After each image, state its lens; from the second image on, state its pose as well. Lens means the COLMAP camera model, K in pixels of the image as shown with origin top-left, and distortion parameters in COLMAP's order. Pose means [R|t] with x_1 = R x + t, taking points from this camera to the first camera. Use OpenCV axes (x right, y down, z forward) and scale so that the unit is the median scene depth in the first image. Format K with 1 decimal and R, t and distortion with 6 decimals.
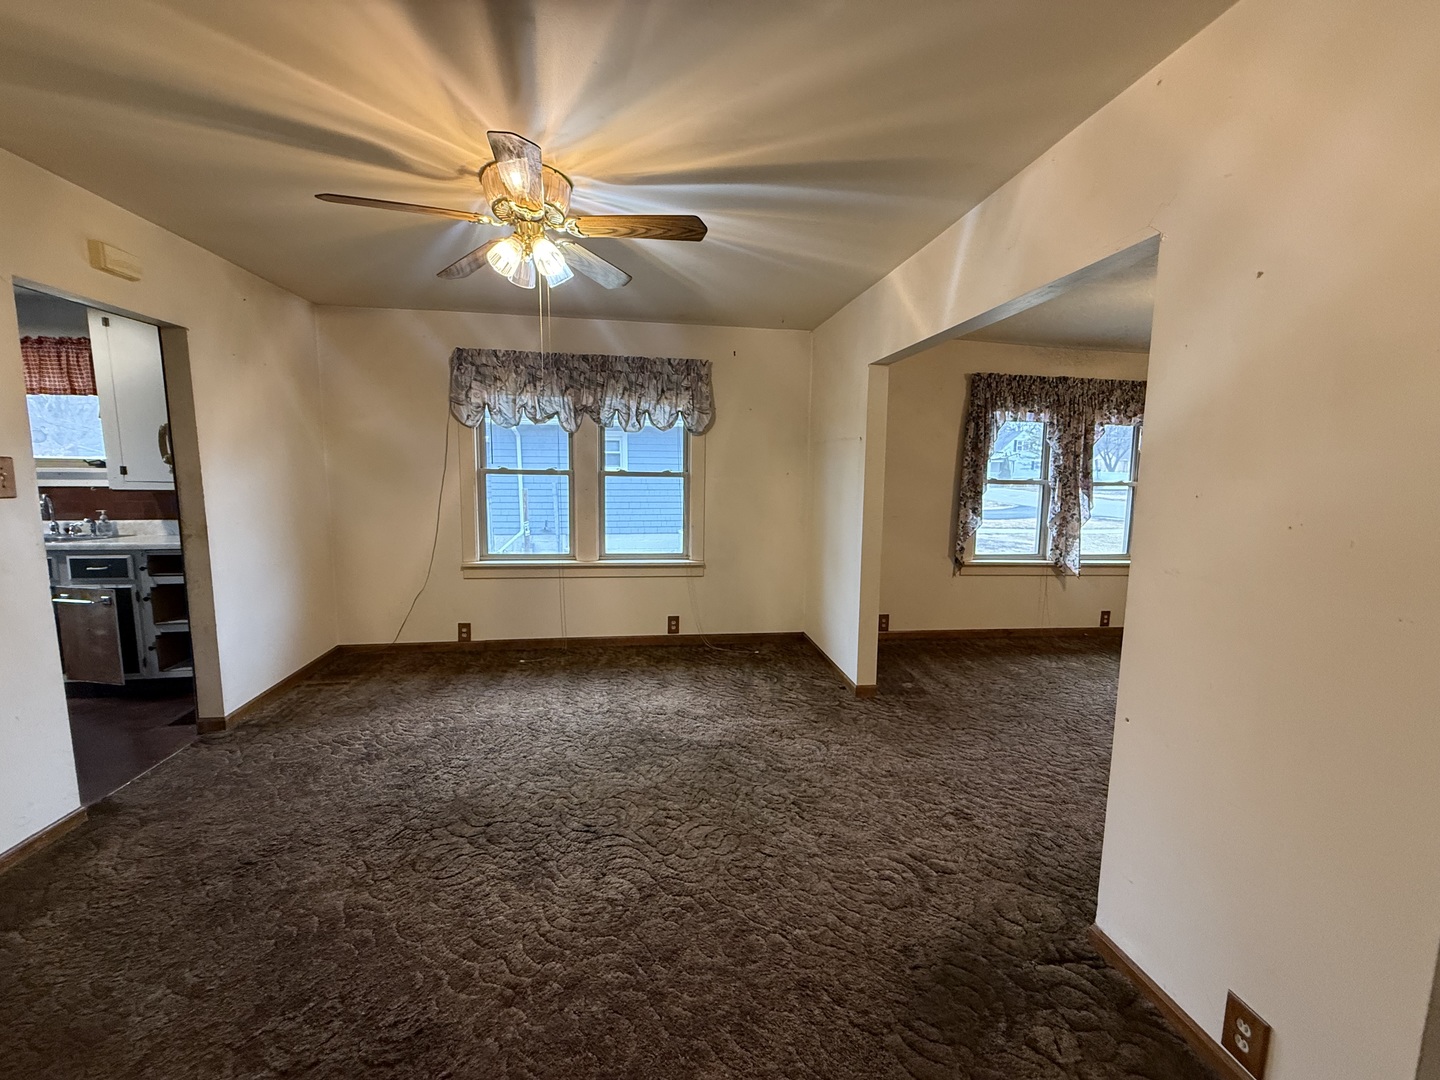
lens RADIAL K [[571.6, 0, 721.0], [0, 571.6, 541.5], [0, 0, 1]] dist [-0.001772, -0.000155]
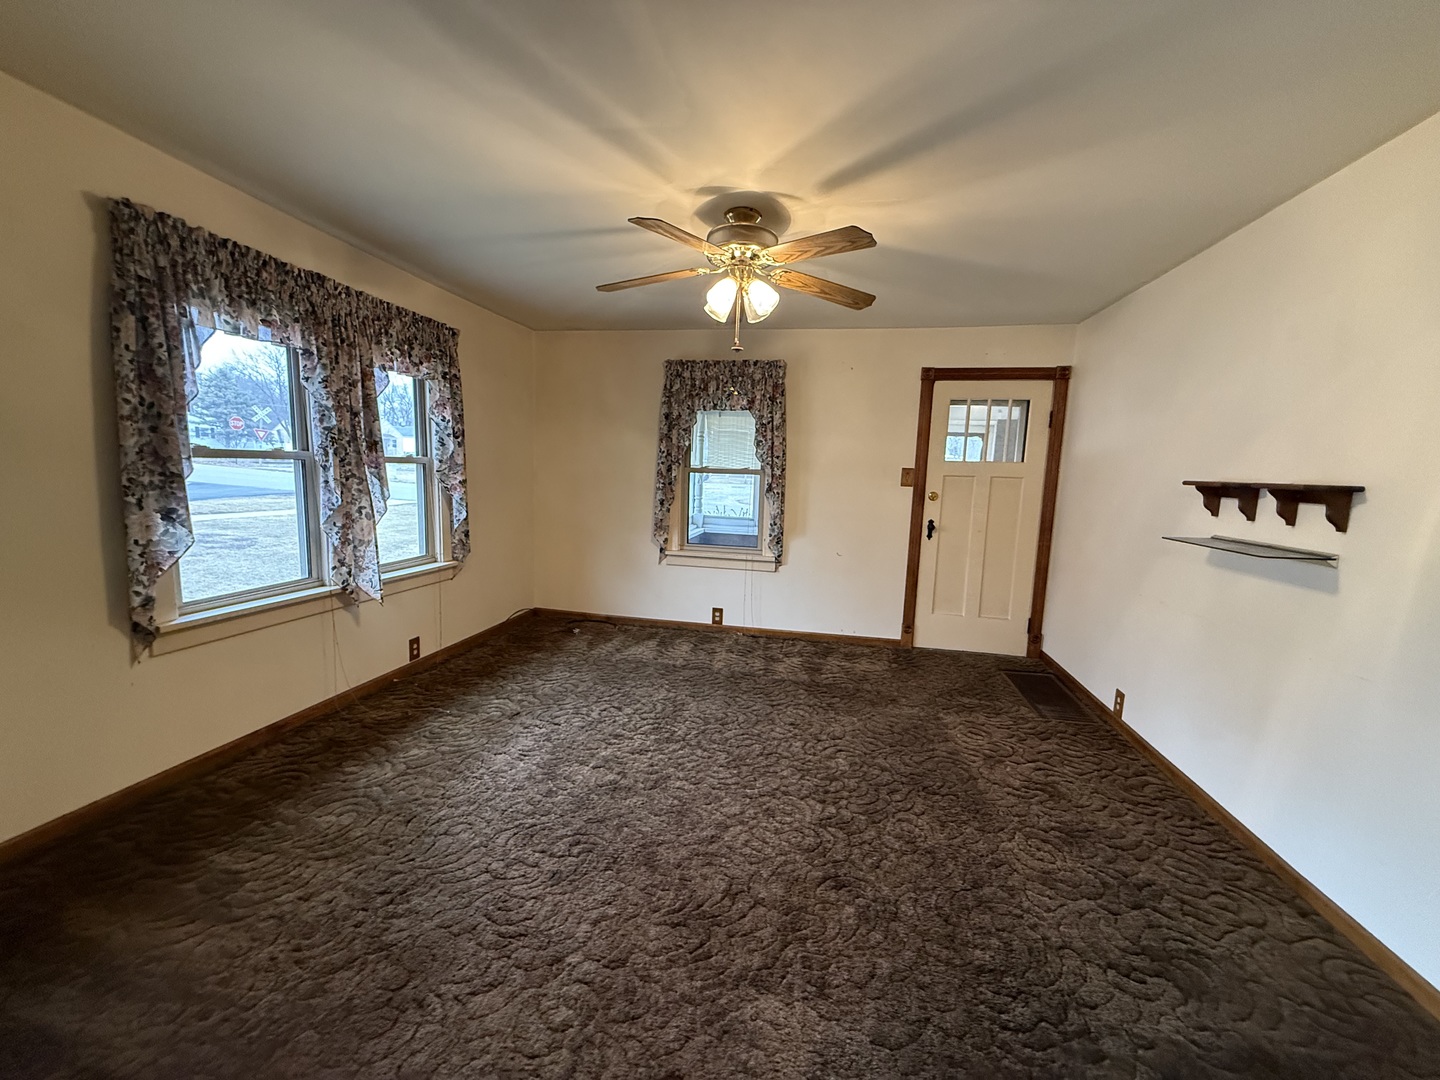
lens RADIAL K [[571.6, 0, 715.9], [0, 571.6, 540.7], [0, 0, 1]] dist [-0.001772, -0.000155]
pose [[0.336306, -0.120339, 0.934033, 0.160542], [0.080259, 0.991856, 0.098891, -0.043527], [-0.938327, 0.041707, 0.343226, 0.430254]]
